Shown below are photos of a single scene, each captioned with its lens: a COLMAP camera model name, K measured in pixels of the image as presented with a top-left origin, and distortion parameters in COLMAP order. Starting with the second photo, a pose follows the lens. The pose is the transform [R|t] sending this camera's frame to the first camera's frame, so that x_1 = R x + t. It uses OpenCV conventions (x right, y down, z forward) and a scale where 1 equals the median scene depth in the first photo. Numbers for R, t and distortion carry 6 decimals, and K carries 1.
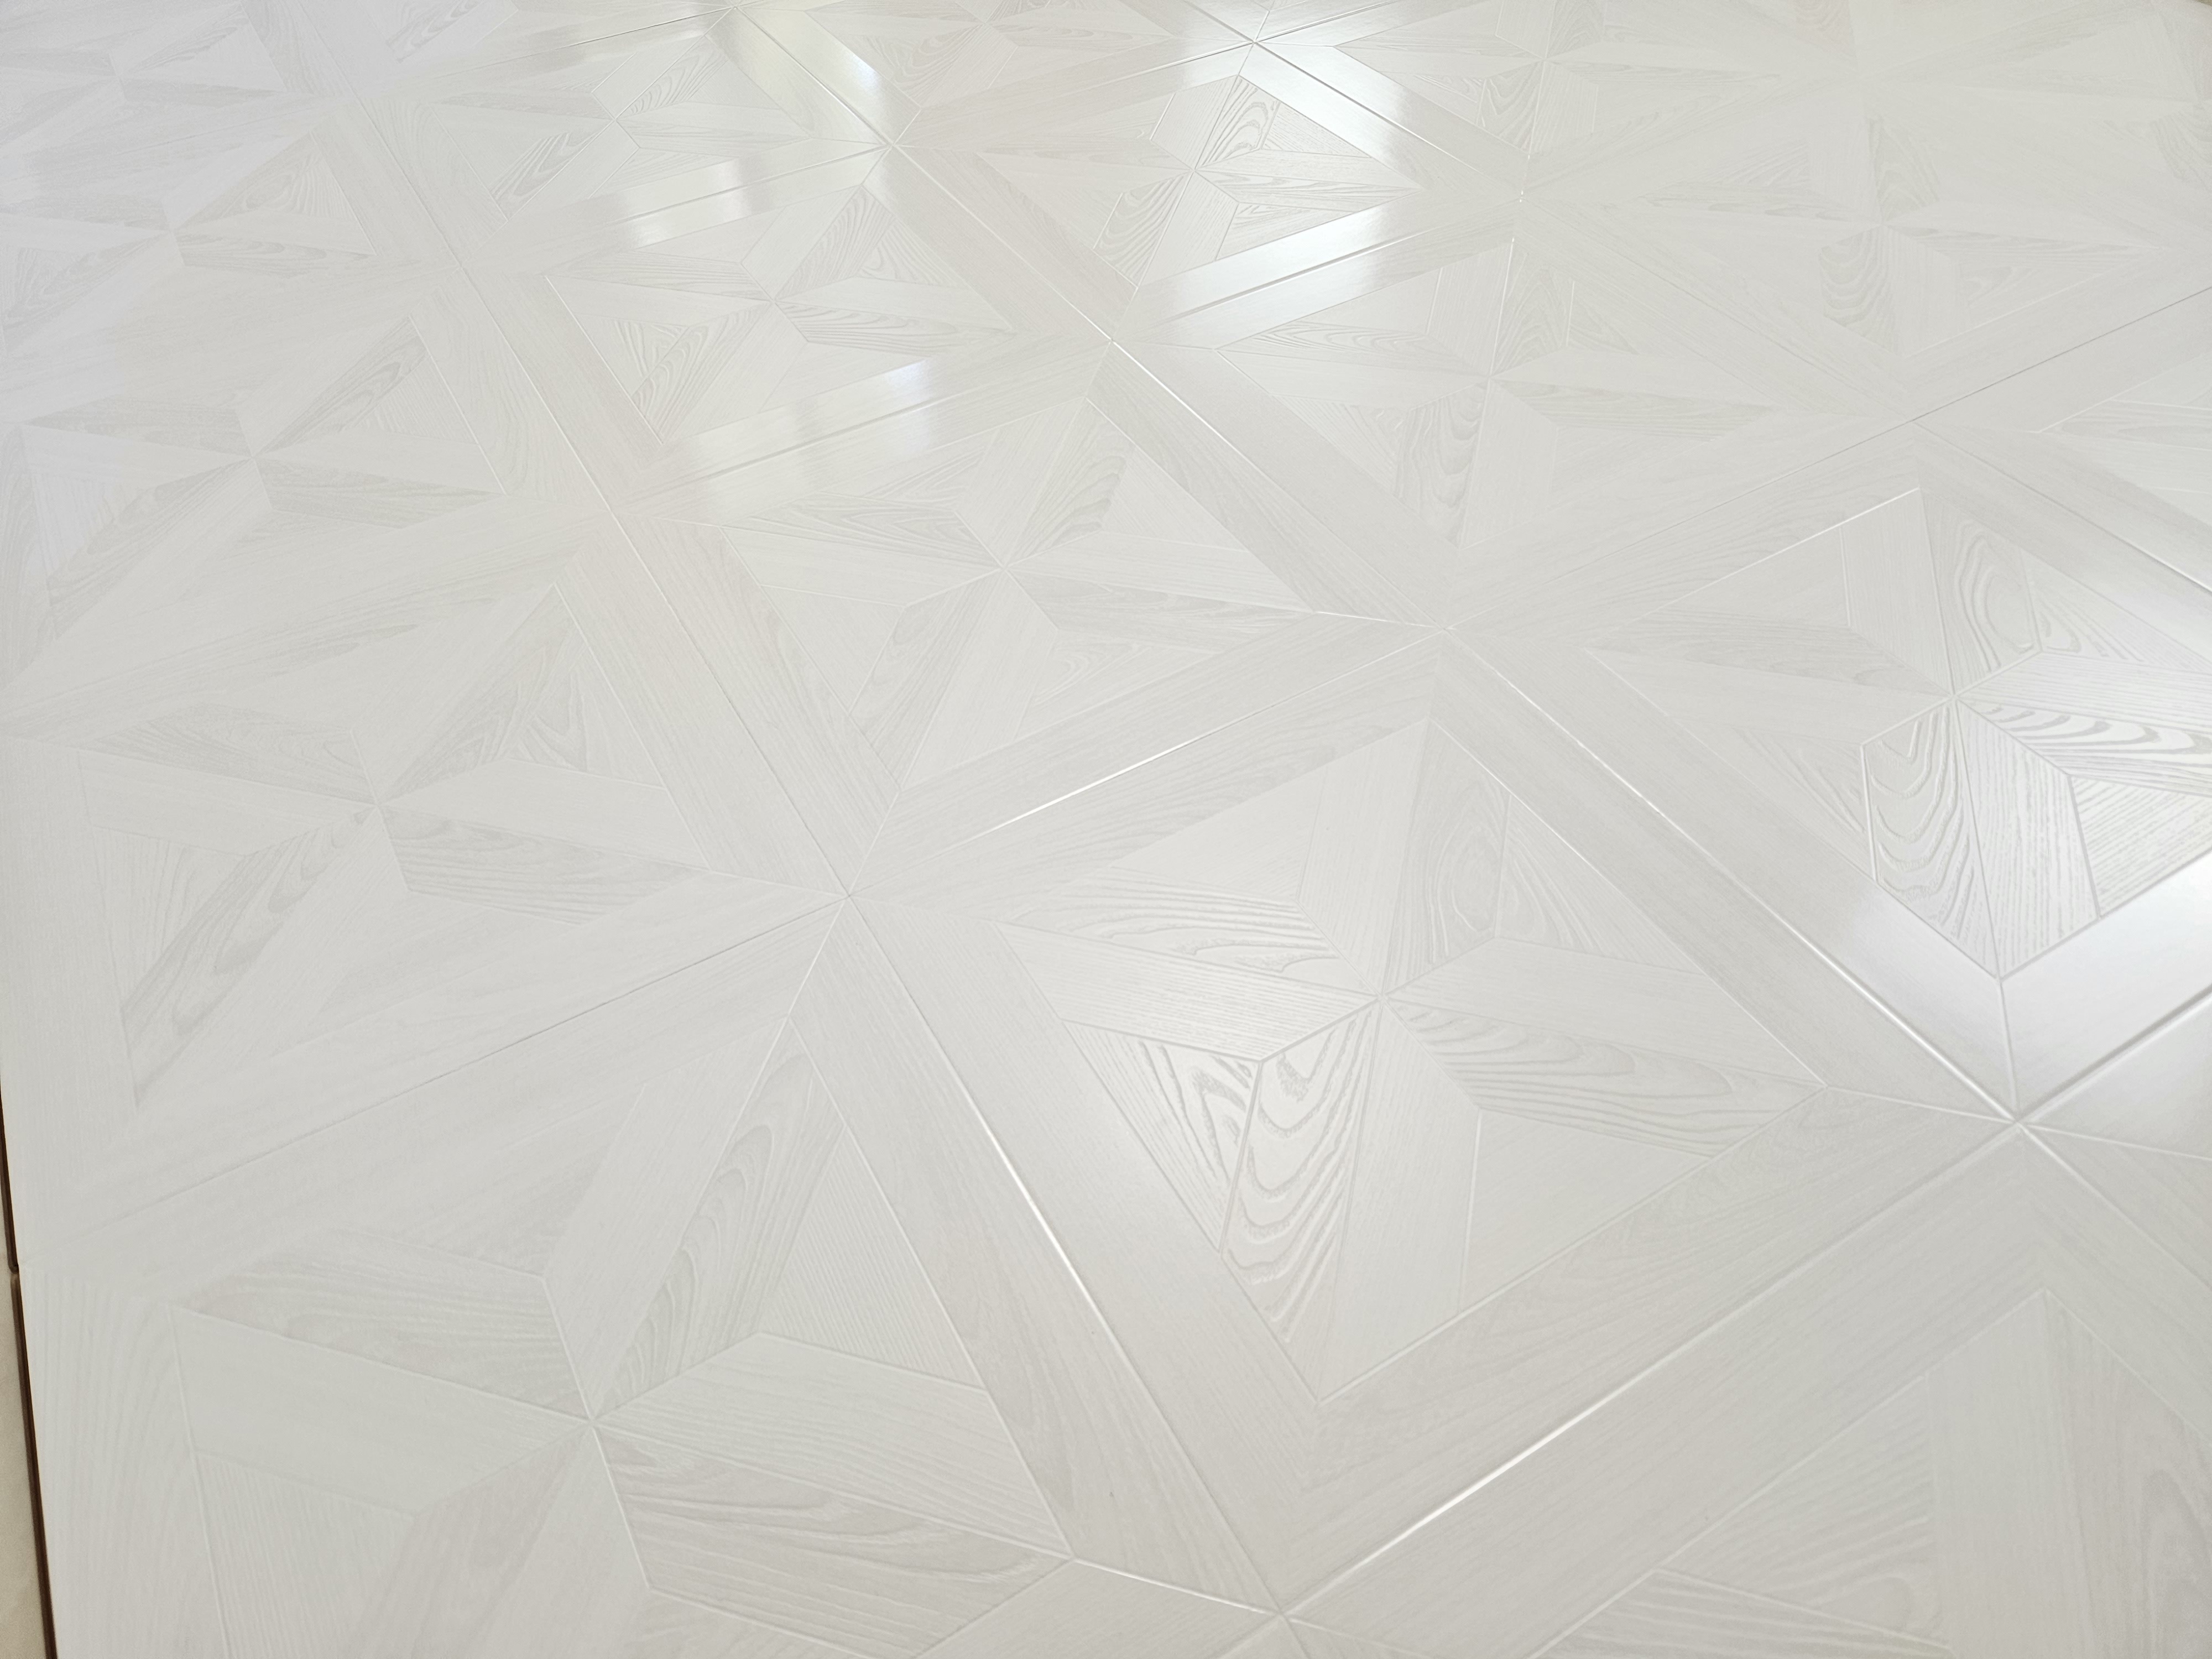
lens RADIAL K [[1468.4, 0, 1092.5], [0, 1468.4, 823.1], [0, 0, 1]] dist [0.055077, -0.039968]
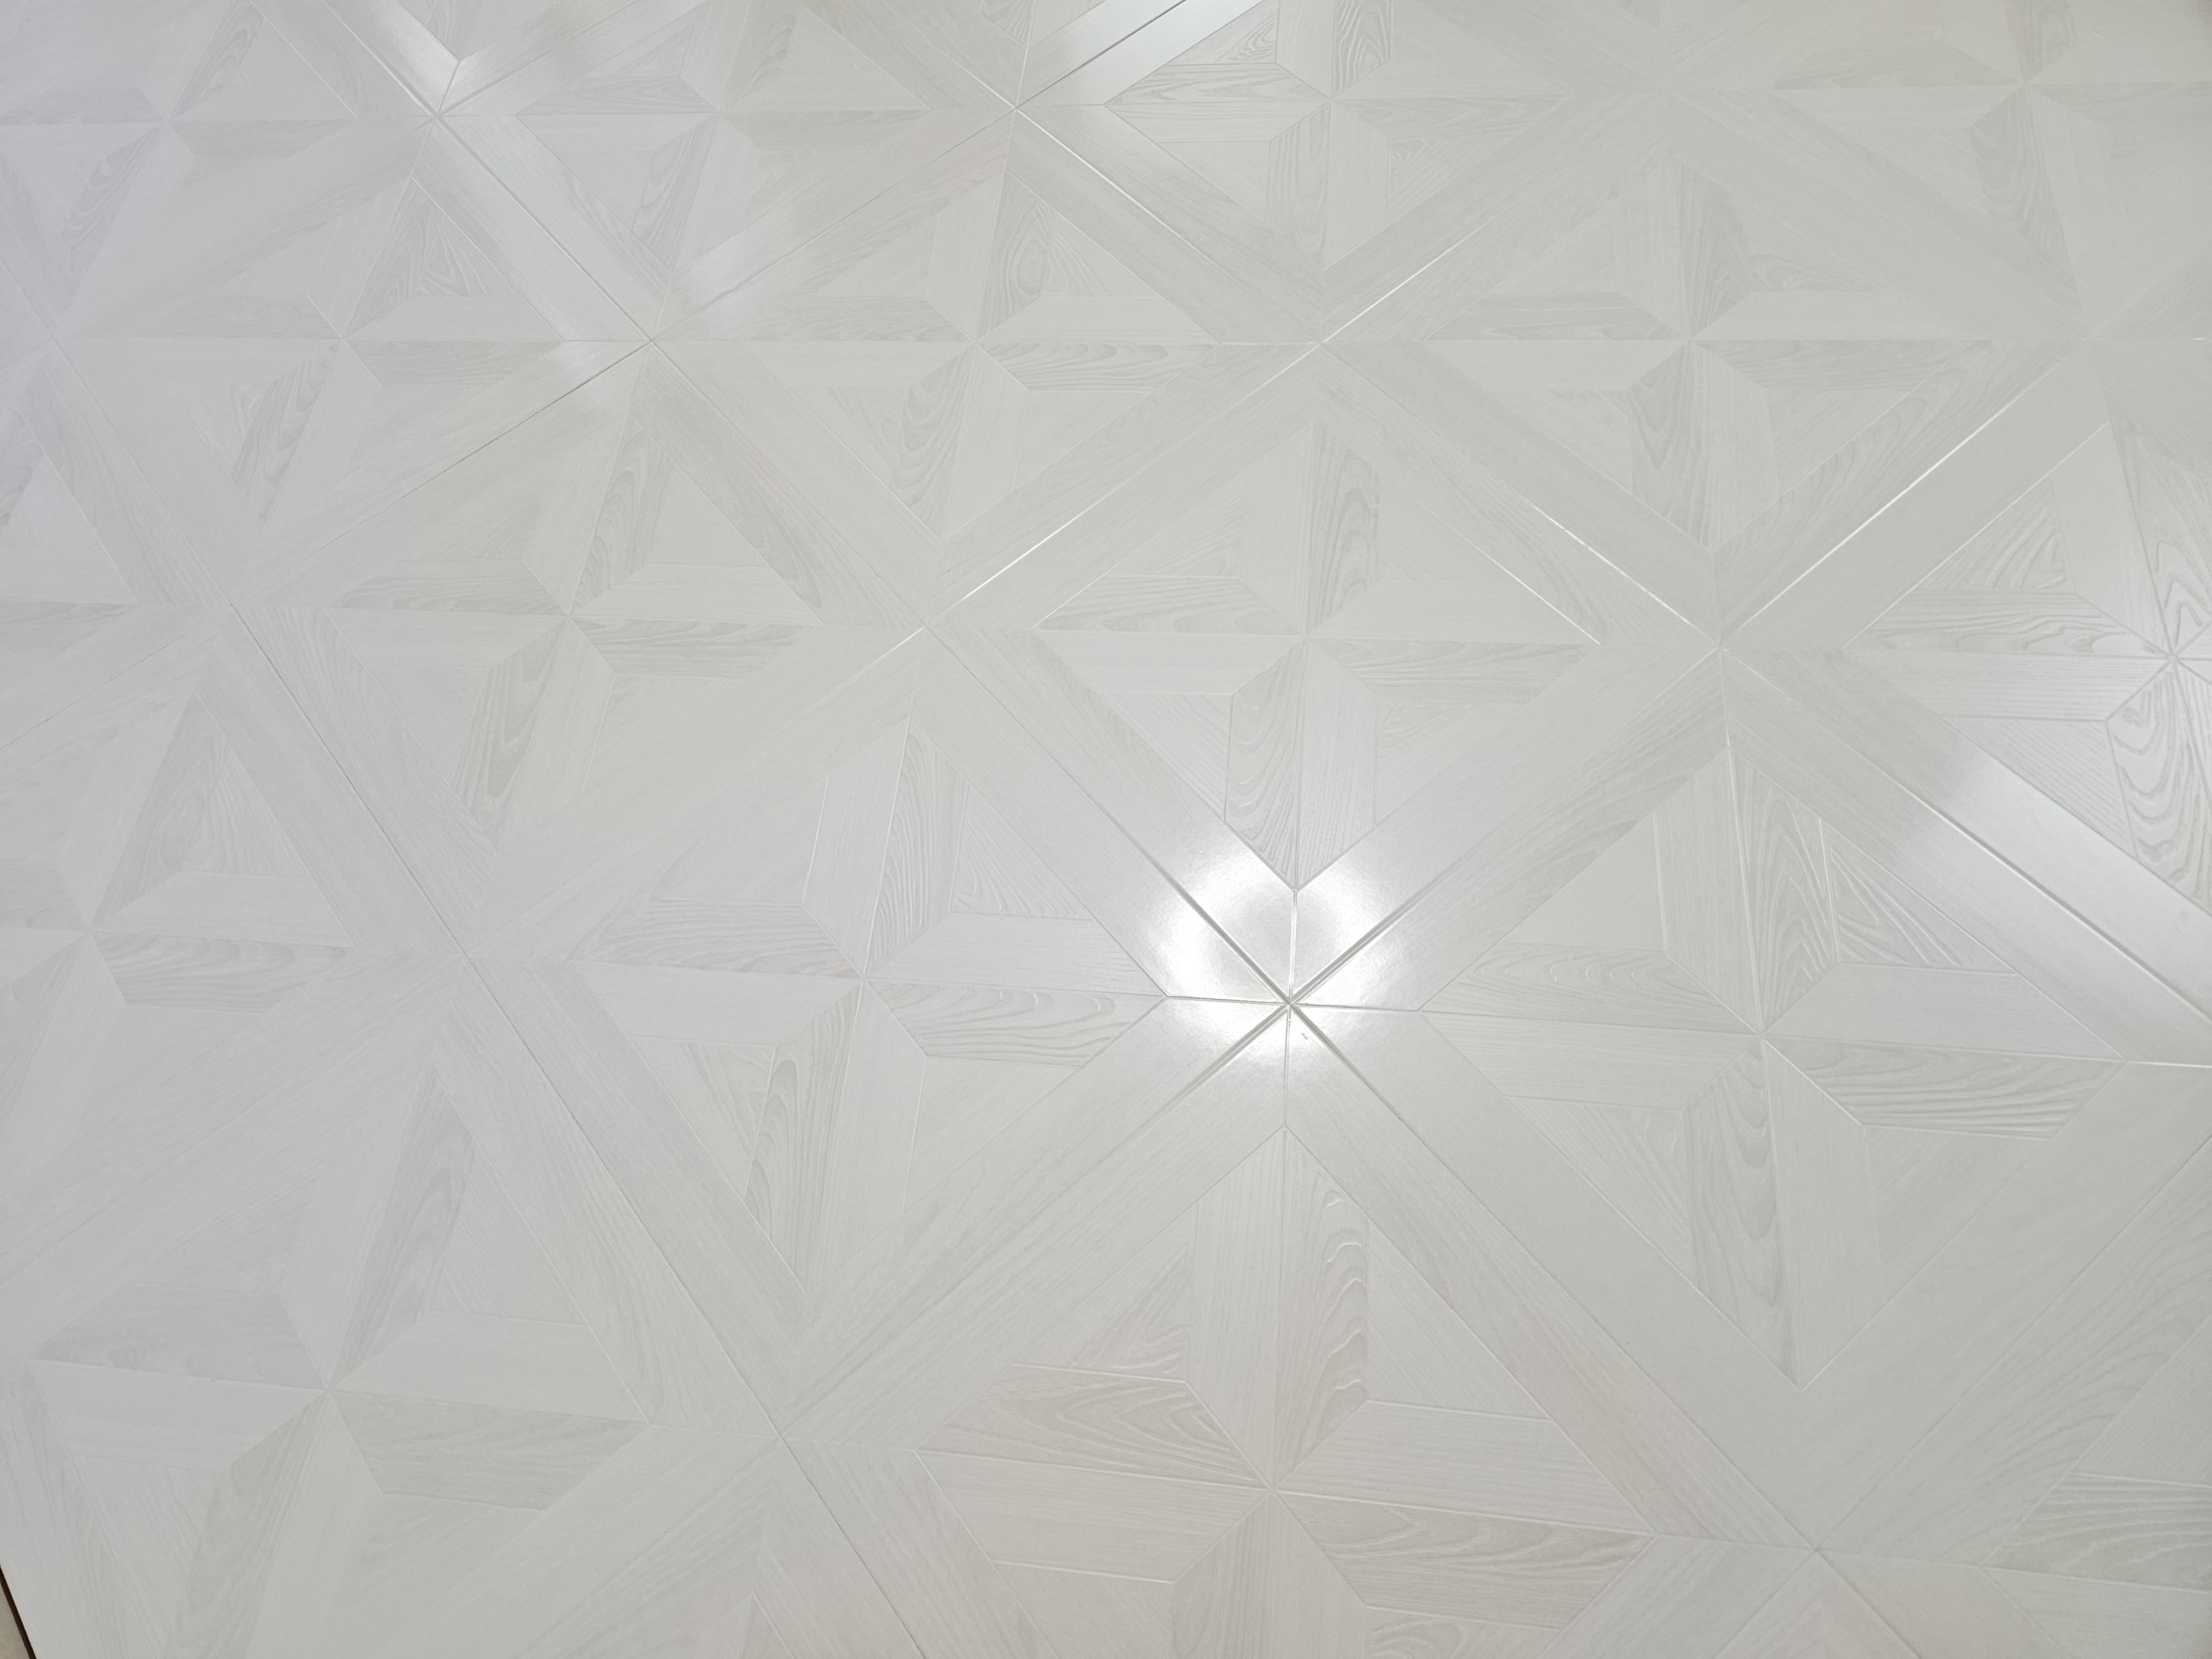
lens RADIAL K [[1468.4, 0, 1092.5], [0, 1468.4, 823.1], [0, 0, 1]] dist [0.055077, -0.039968]
pose [[0.984932, -0.172245, 0.015519, -0.079042], [0.163393, 0.956200, 0.242866, -0.557199], [-0.056672, -0.236671, 0.969936, 0.192913]]
